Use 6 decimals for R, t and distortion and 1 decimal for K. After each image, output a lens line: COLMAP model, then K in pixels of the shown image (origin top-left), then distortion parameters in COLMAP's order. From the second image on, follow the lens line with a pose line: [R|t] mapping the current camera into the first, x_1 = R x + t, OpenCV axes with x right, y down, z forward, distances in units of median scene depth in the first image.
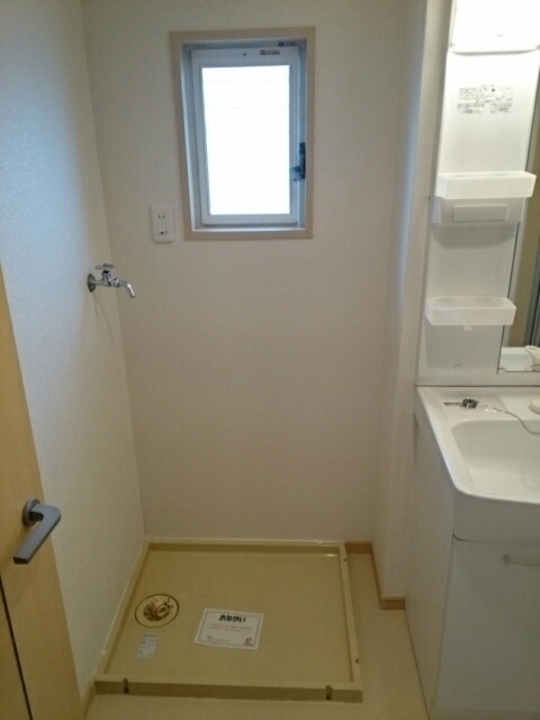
lens RADIAL K [[563.6, 0, 270.0], [0, 563.6, 360.0], [0, 0, 1]] dist [0.095419, -0.113017]
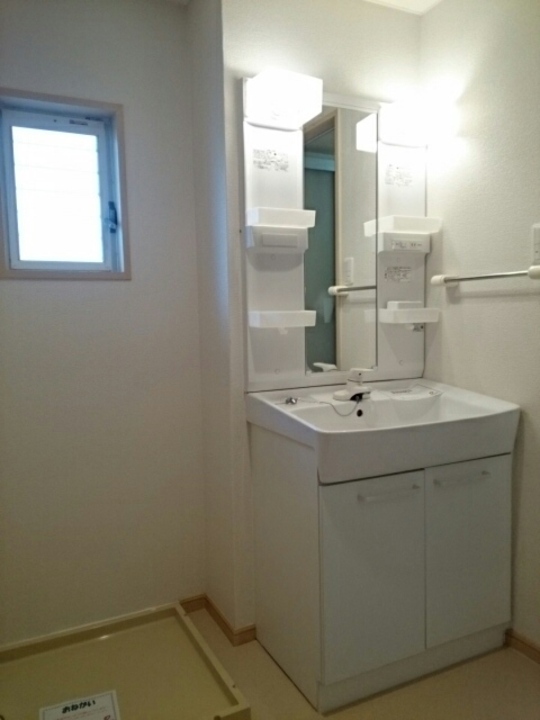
lens RADIAL K [[563.6, 0, 270.0], [0, 563.6, 360.0], [0, 0, 1]] dist [0.095419, -0.113017]
pose [[0.871545, -0.042168, 0.488498, -0.254058], [0.183743, 0.951782, -0.245662, 0.272637], [-0.454585, 0.303863, 0.837269, 0.015204]]
